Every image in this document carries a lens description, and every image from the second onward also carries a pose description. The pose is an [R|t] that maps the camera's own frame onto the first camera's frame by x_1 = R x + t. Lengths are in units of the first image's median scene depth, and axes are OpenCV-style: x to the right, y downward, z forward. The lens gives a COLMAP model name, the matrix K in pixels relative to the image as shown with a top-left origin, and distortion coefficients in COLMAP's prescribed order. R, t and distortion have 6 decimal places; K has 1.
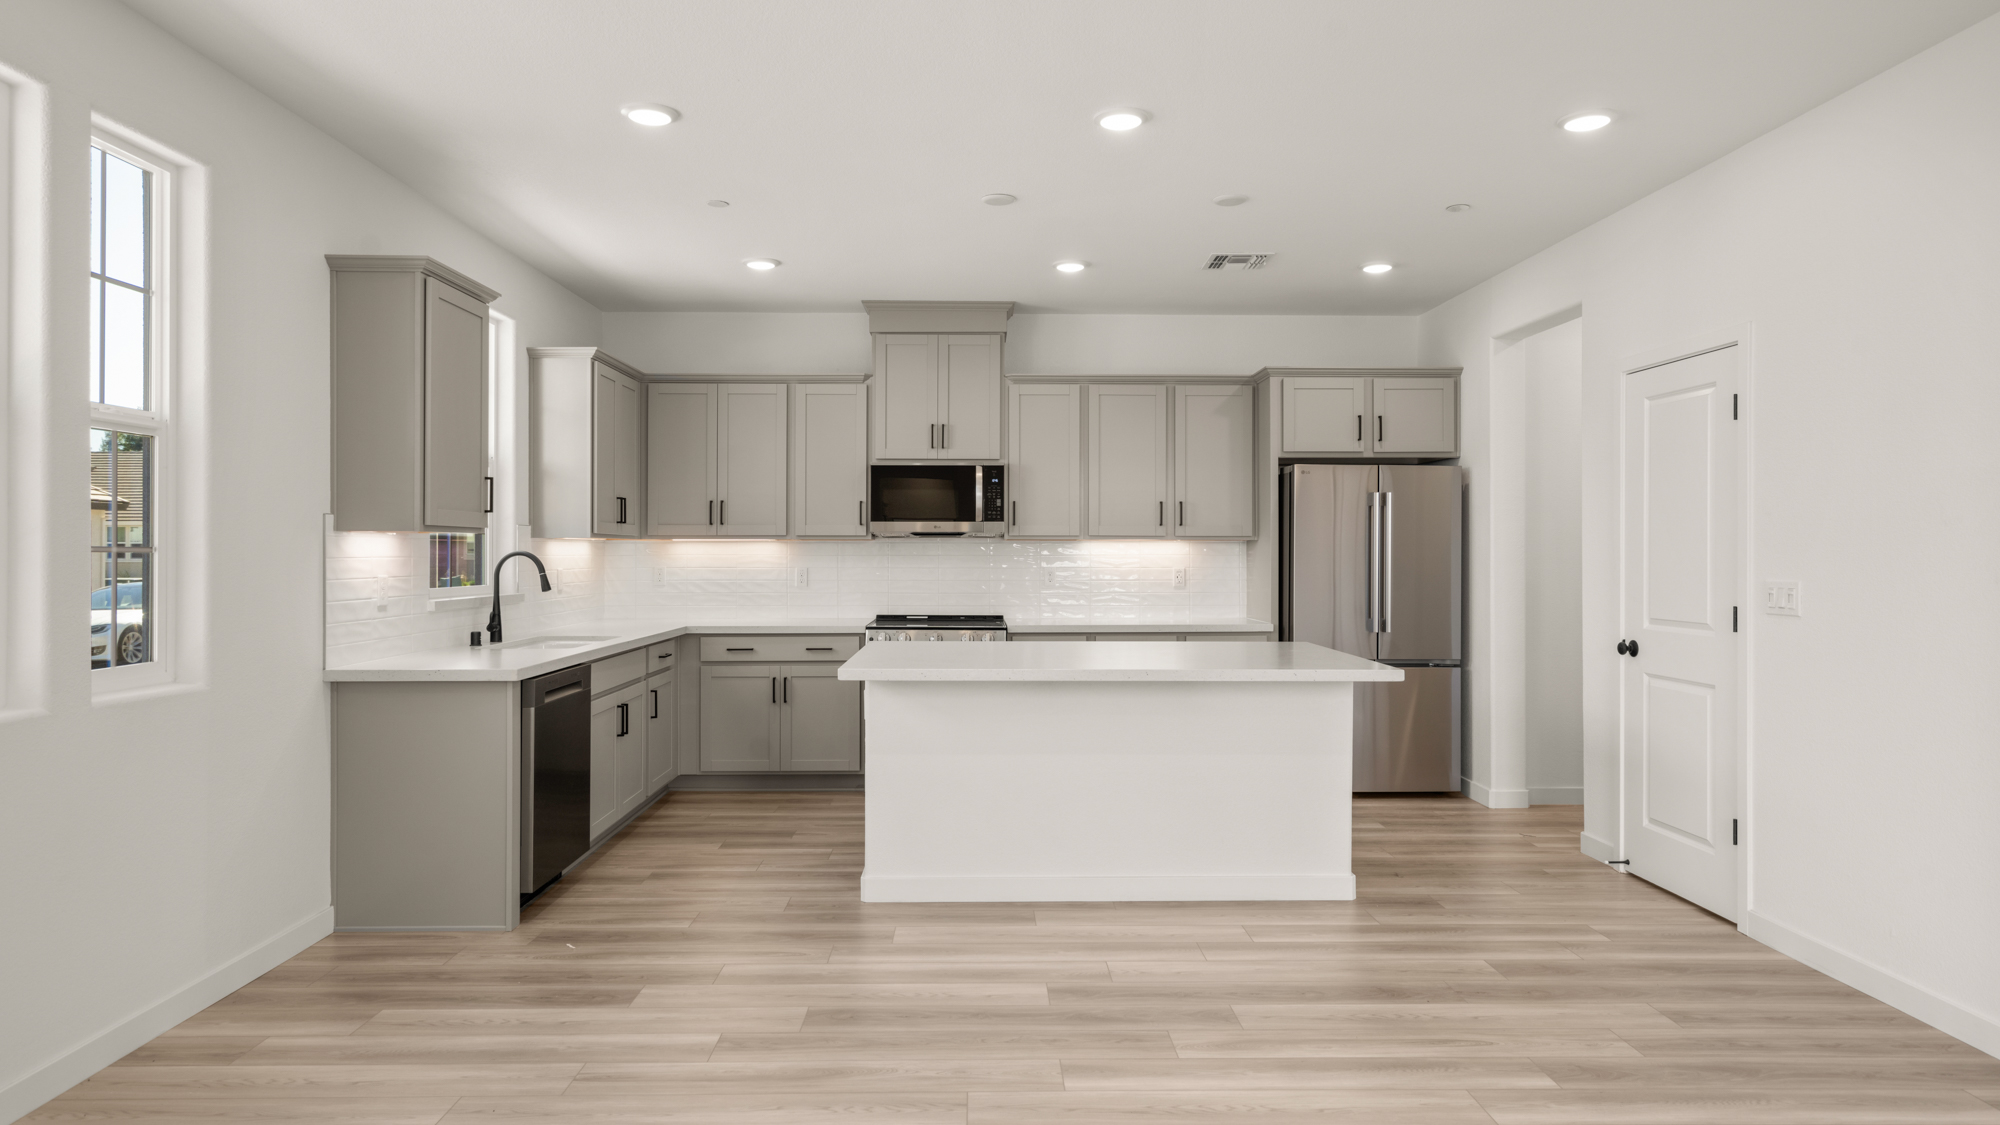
lens RADIAL K [[1154.2, 0, 1000.0], [0, 1154.2, 562.5], [0, 0, 1]] dist [0.004604, 0.000699]
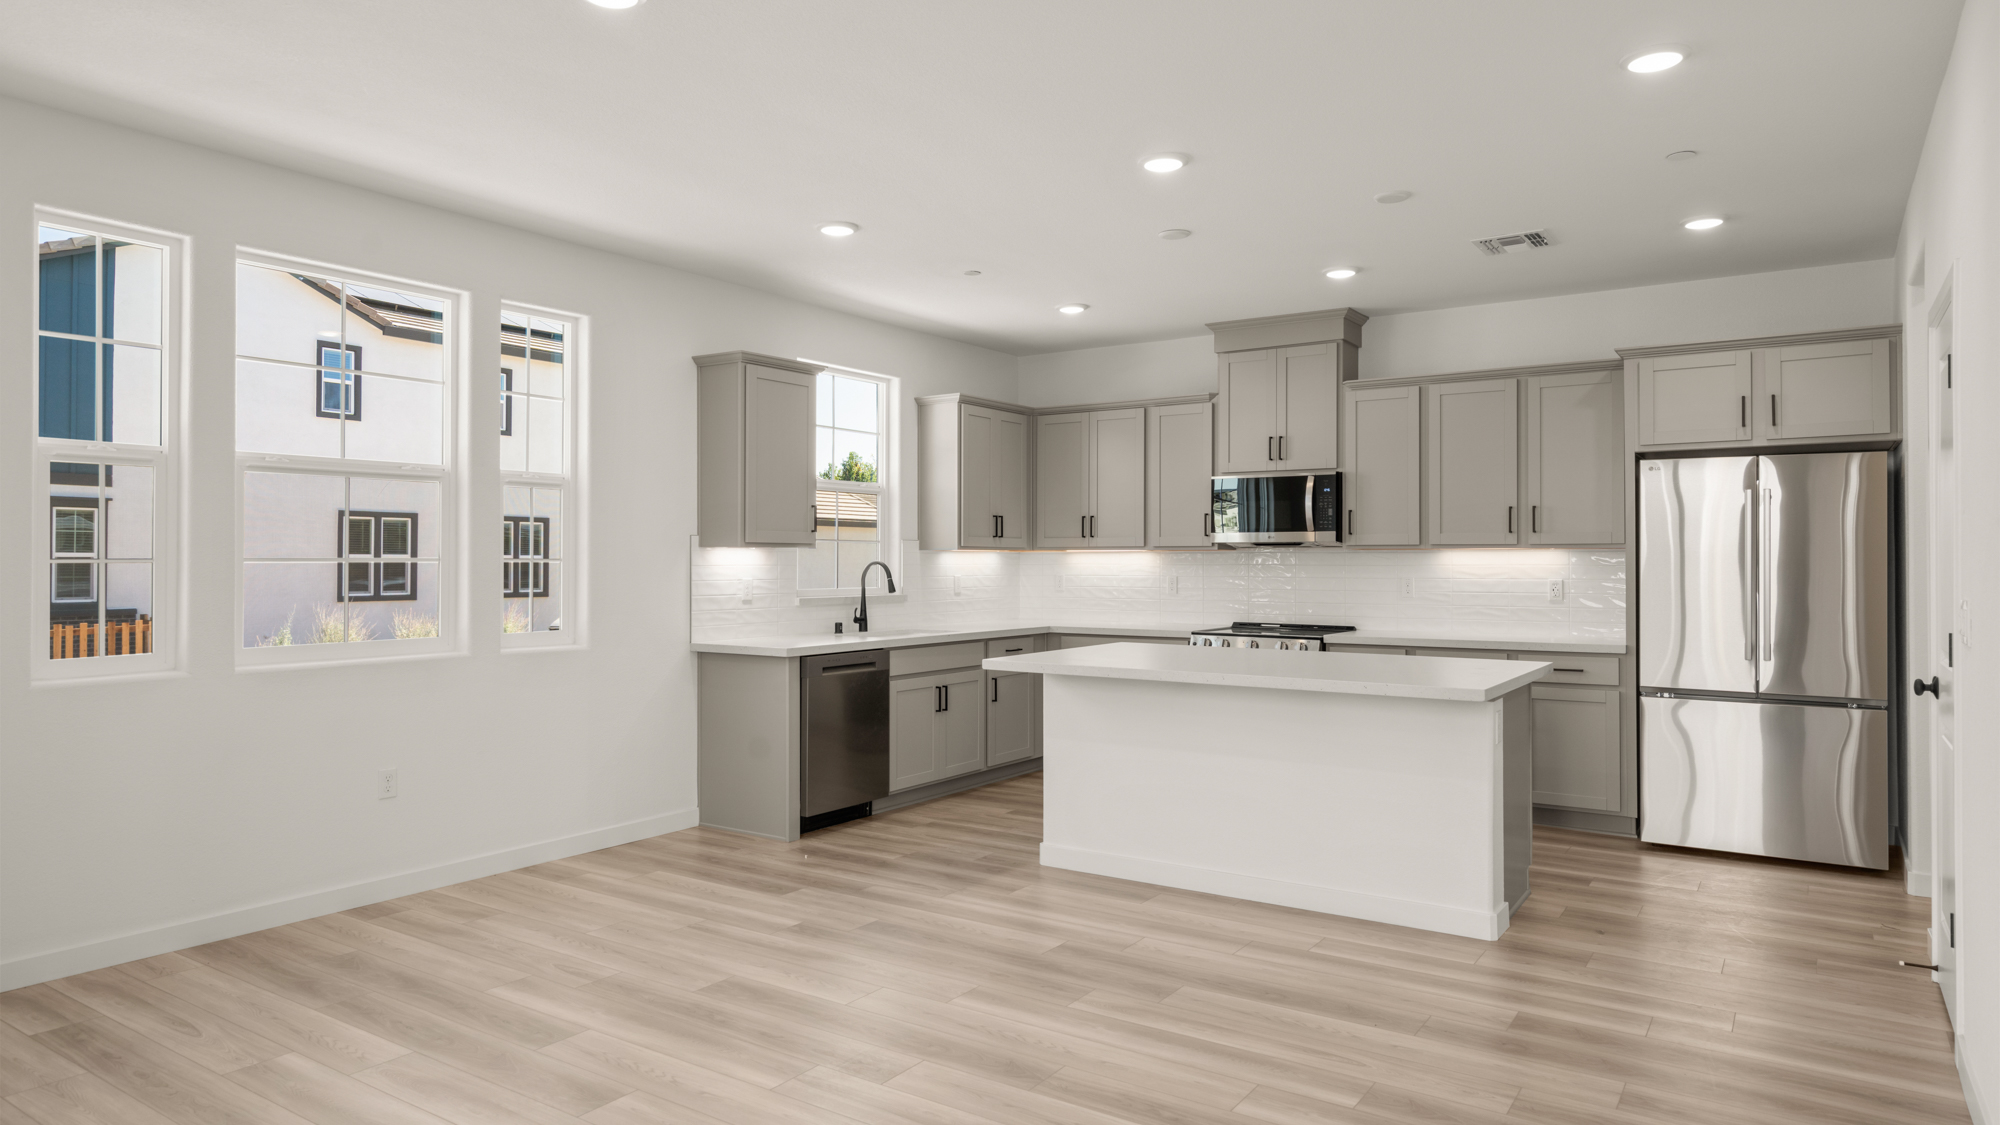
lens RADIAL K [[1191.1, 0, 1000.0], [0, 1191.1, 562.5], [0, 0, 1]] dist [0.001834, 0.000876]
pose [[0.820409, 0.000695, -0.571777, 0.450954], [-0.005451, 0.999963, -0.006606, -0.000109], [0.571751, 0.008536, 0.820383, -0.002614]]
